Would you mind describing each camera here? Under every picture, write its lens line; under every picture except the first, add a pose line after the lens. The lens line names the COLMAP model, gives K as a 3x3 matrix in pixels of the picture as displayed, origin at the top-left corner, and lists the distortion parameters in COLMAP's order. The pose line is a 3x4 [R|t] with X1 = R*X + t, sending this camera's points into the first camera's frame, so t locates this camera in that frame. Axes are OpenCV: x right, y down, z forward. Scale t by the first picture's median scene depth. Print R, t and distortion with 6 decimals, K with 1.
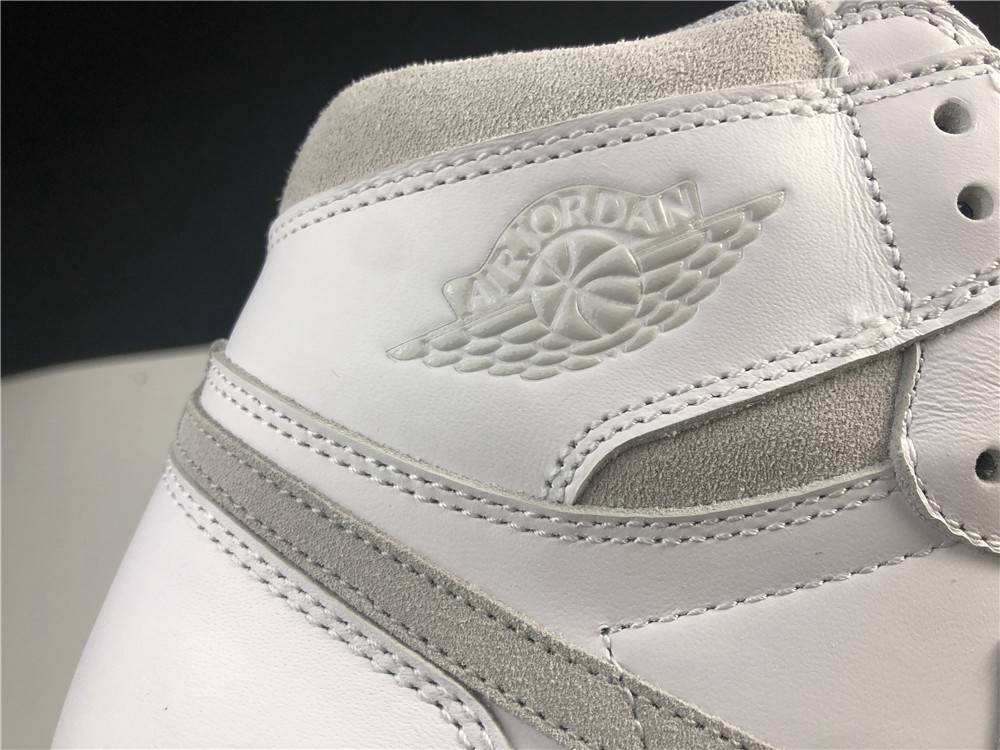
lens RADIAL K [[825.1, 0, 500.0], [0, 825.1, 375.0], [0, 0, 1]] dist [0.004267, 0.005150]
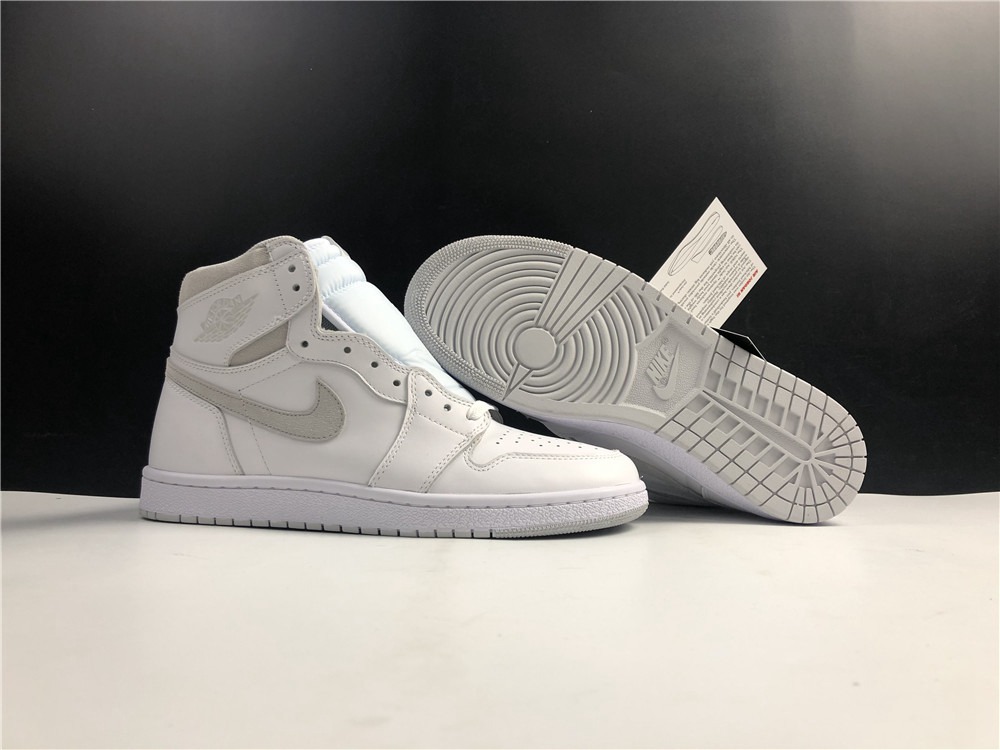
lens RADIAL K [[825.1, 0, 500.0], [0, 825.1, 375.0], [0, 0, 1]] dist [0.004267, 0.005150]
pose [[0.967542, -0.184604, -0.172580, 2.405816], [0.190865, 0.981407, 0.020275, 0.394563], [0.165628, -0.052556, 0.984787, -3.392590]]
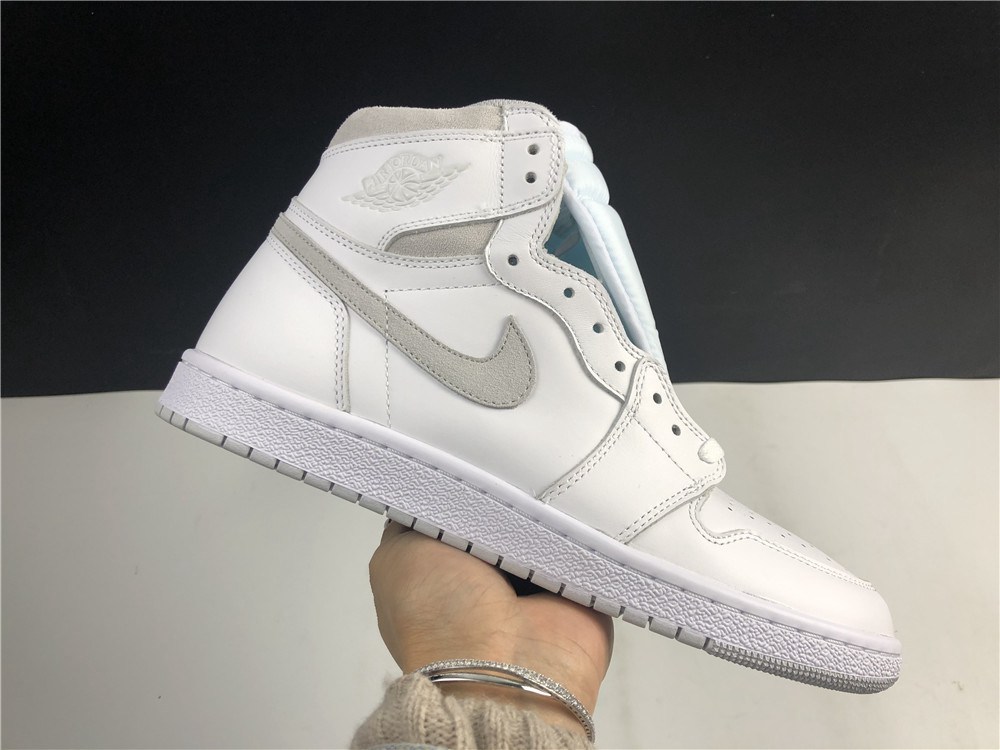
lens RADIAL K [[825.1, 0, 500.0], [0, 825.1, 375.0], [0, 0, 1]] dist [0.004267, 0.005150]
pose [[0.972571, 0.182331, -0.144434, 1.051954], [-0.184245, 0.982880, 0.000125, 0.535959], [0.141984, 0.026489, 0.989514, -2.035608]]
